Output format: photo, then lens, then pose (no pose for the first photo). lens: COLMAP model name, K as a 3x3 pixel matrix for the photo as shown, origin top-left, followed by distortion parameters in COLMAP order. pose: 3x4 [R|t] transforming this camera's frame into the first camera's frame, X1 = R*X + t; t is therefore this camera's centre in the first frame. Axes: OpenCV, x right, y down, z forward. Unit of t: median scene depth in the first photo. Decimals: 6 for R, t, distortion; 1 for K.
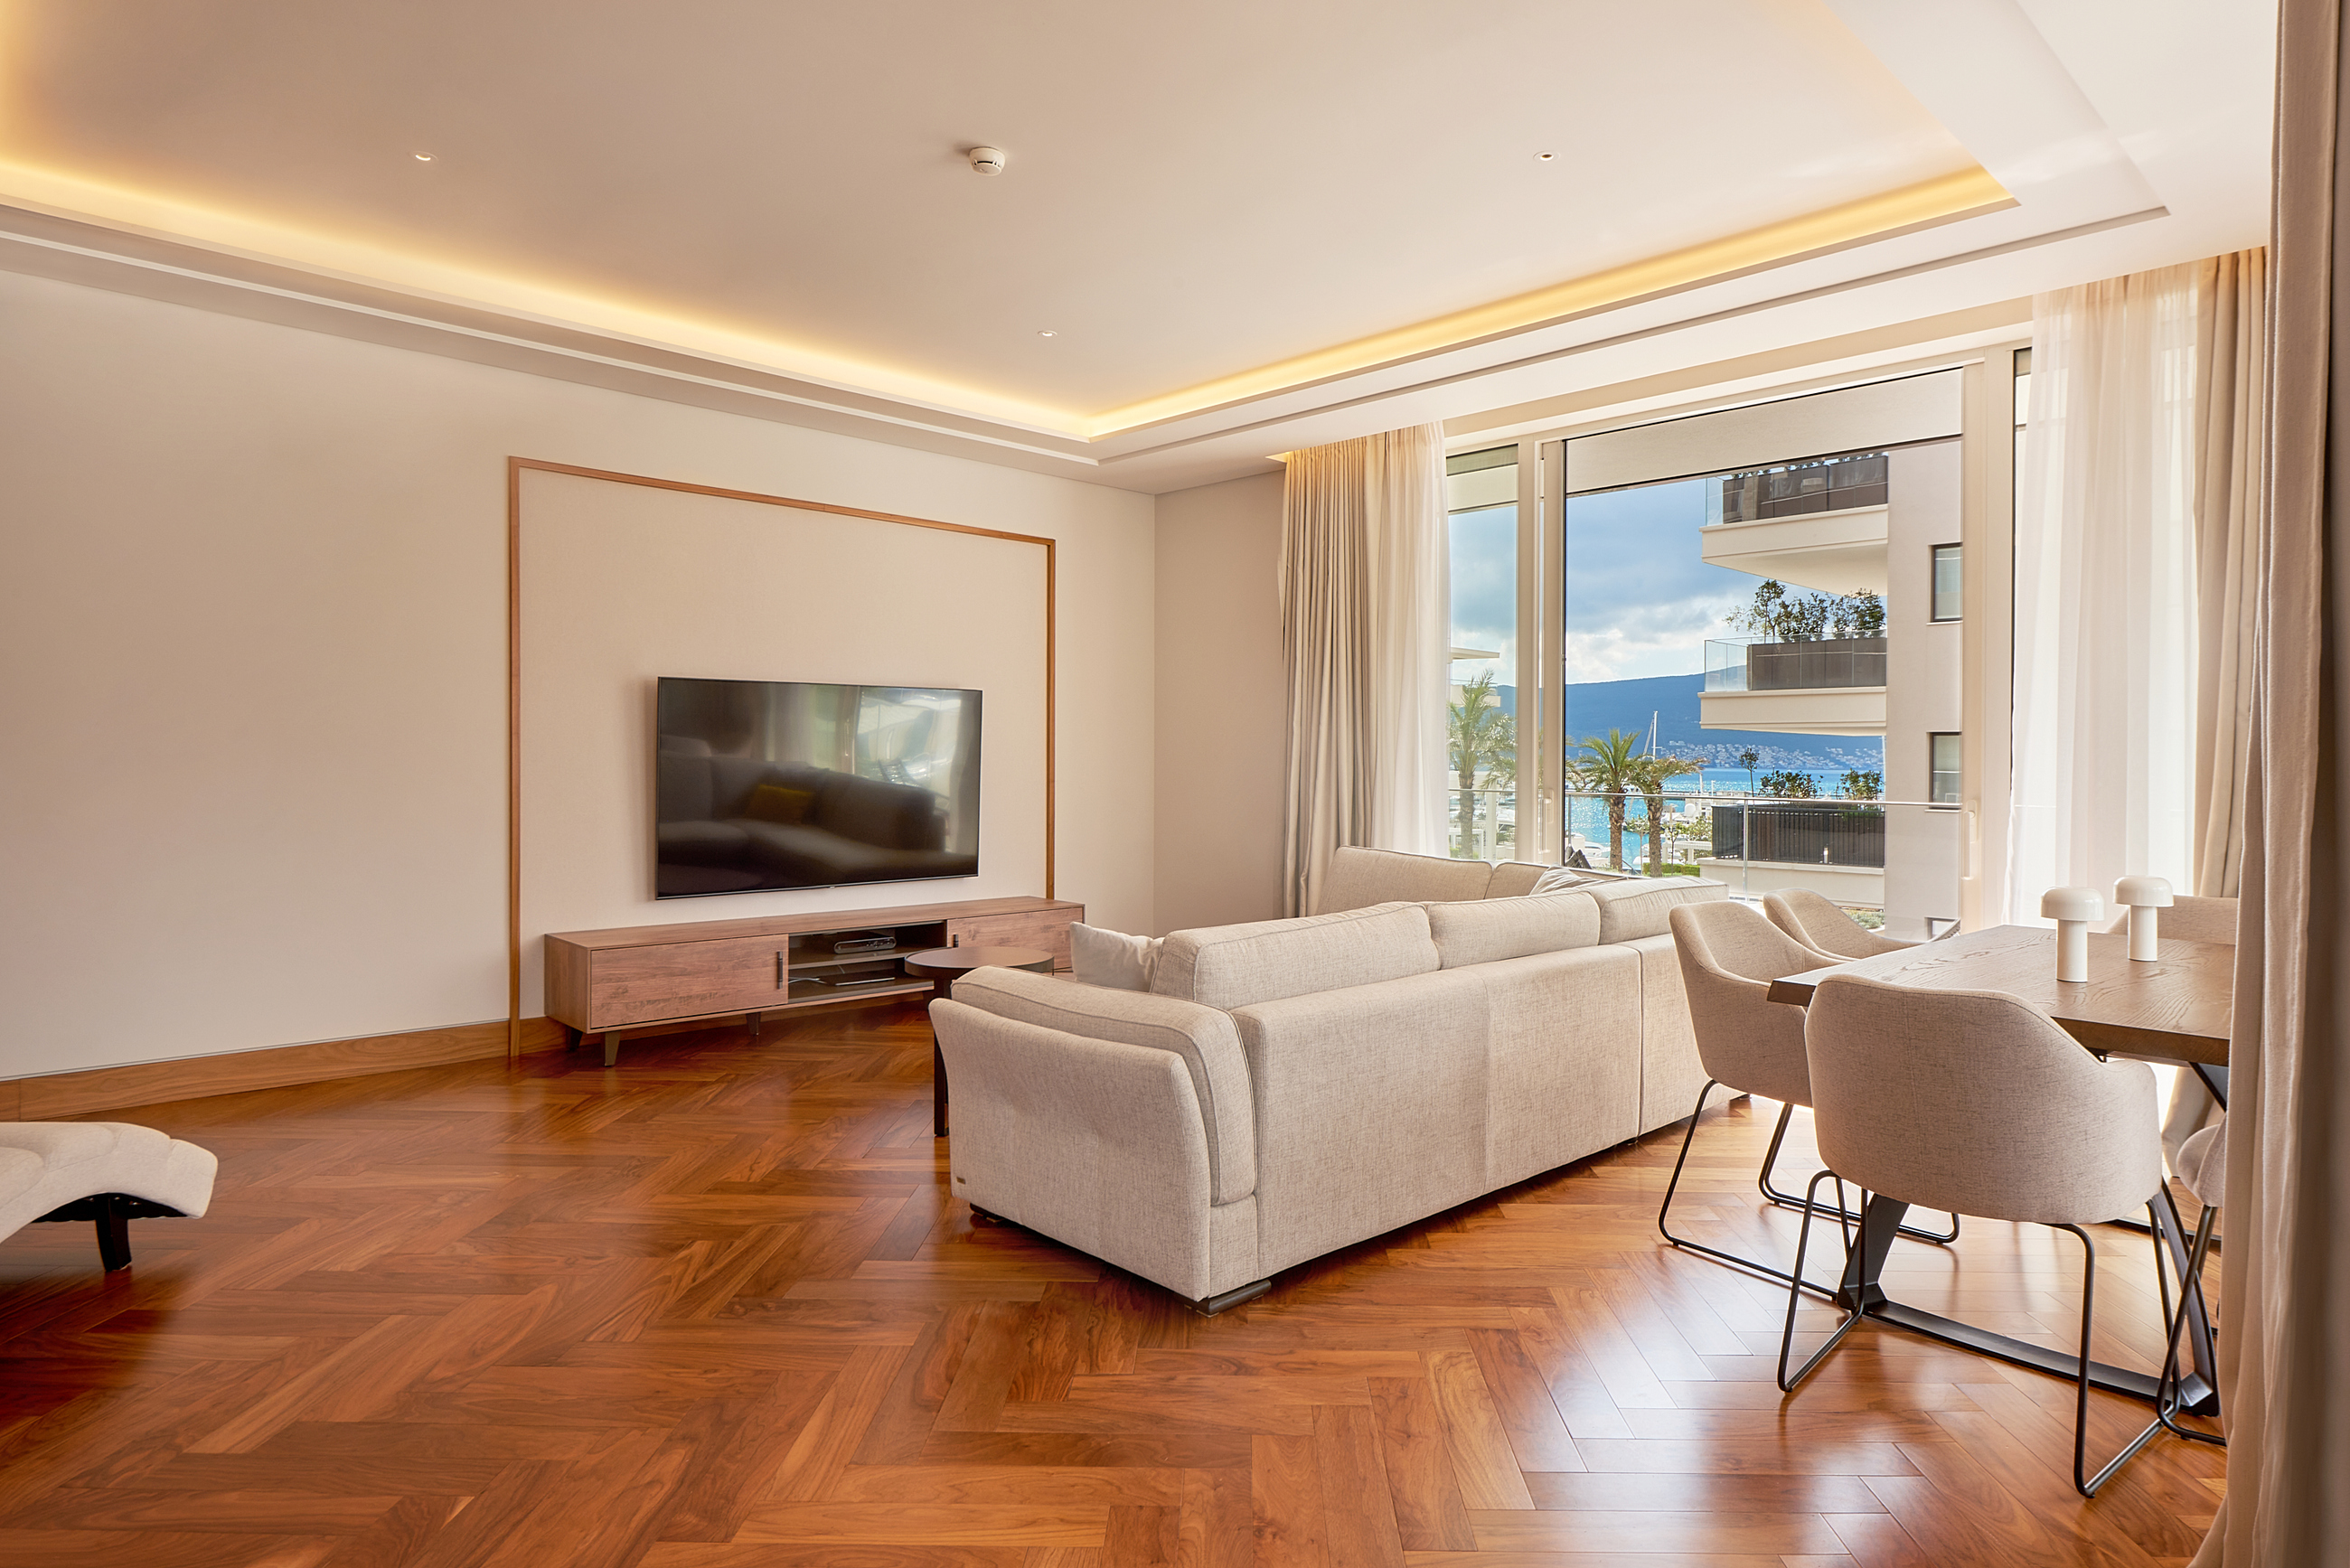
lens RADIAL K [[1307.2, 0, 1175.0], [0, 1307.2, 784.0], [0, 0, 1]] dist [-0.003365, -0.000565]
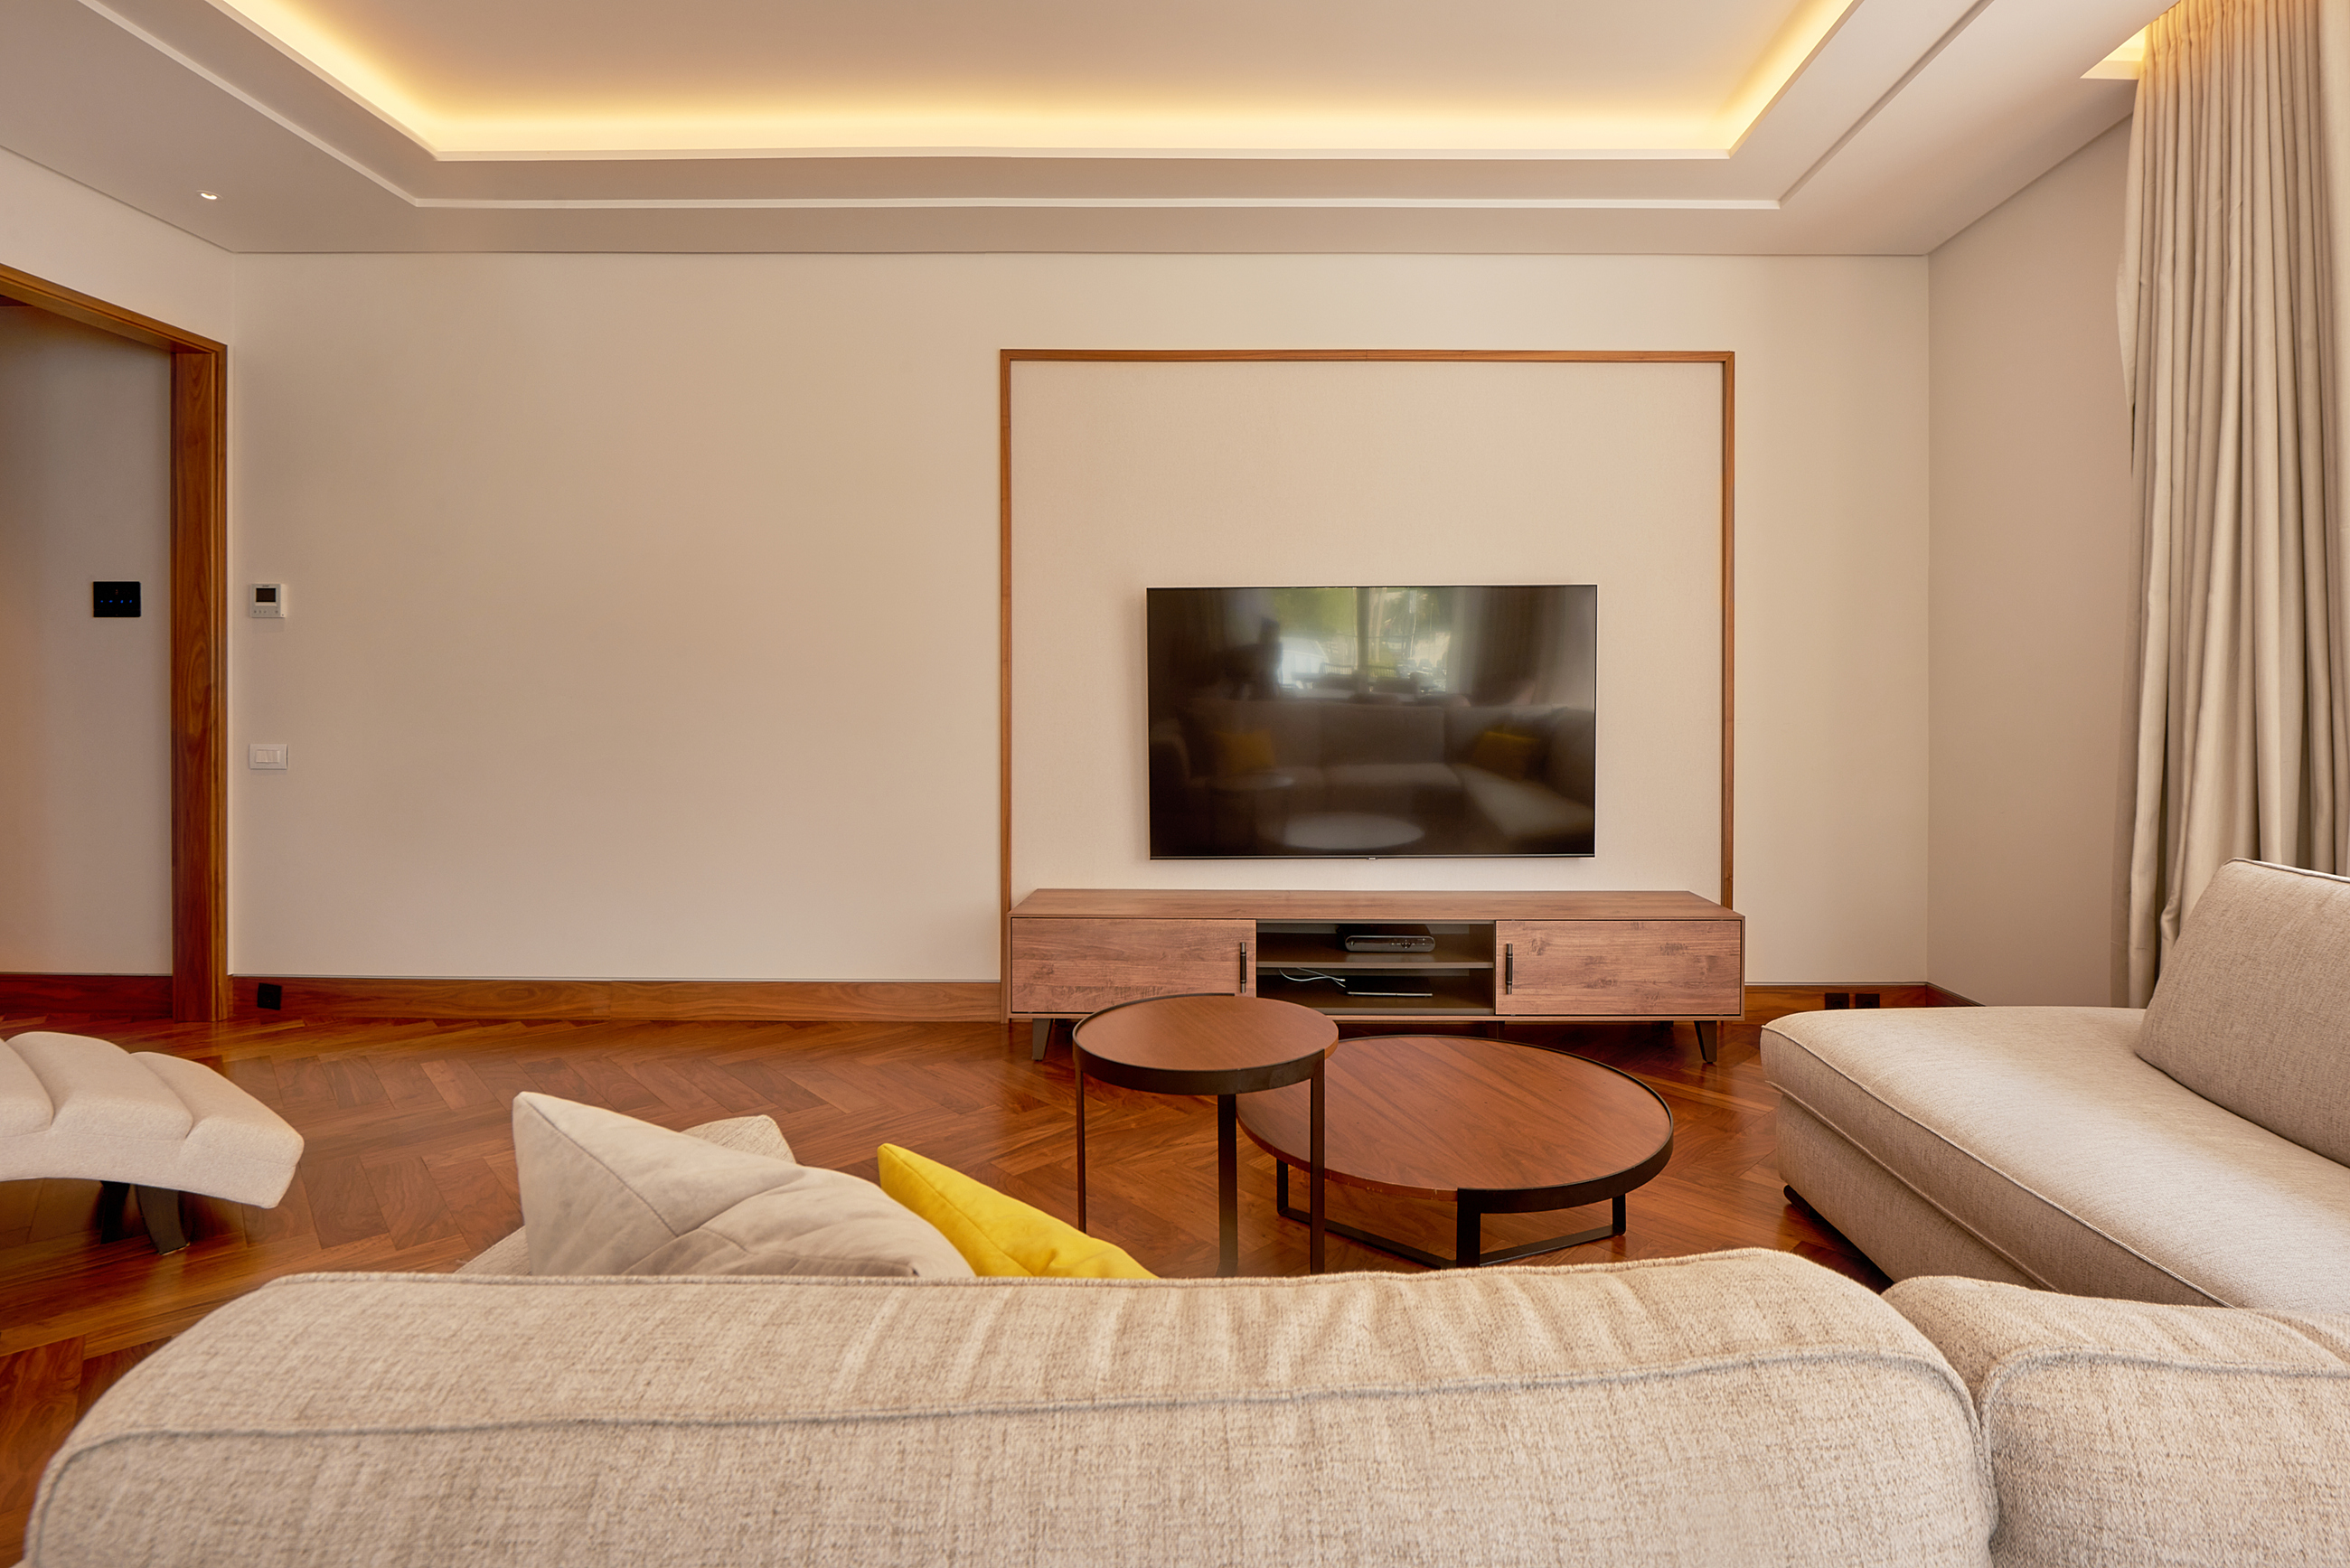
lens RADIAL K [[1213.6, 0, 1175.8], [0, 1213.6, 723.3], [0, 0, 1]] dist [0.000894, 0.000875]
pose [[0.752031, 0.005544, -0.659104, 0.124858], [-0.011051, 0.999930, -0.004198, 0.006244], [0.659035, 0.010441, 0.752040, 0.451348]]
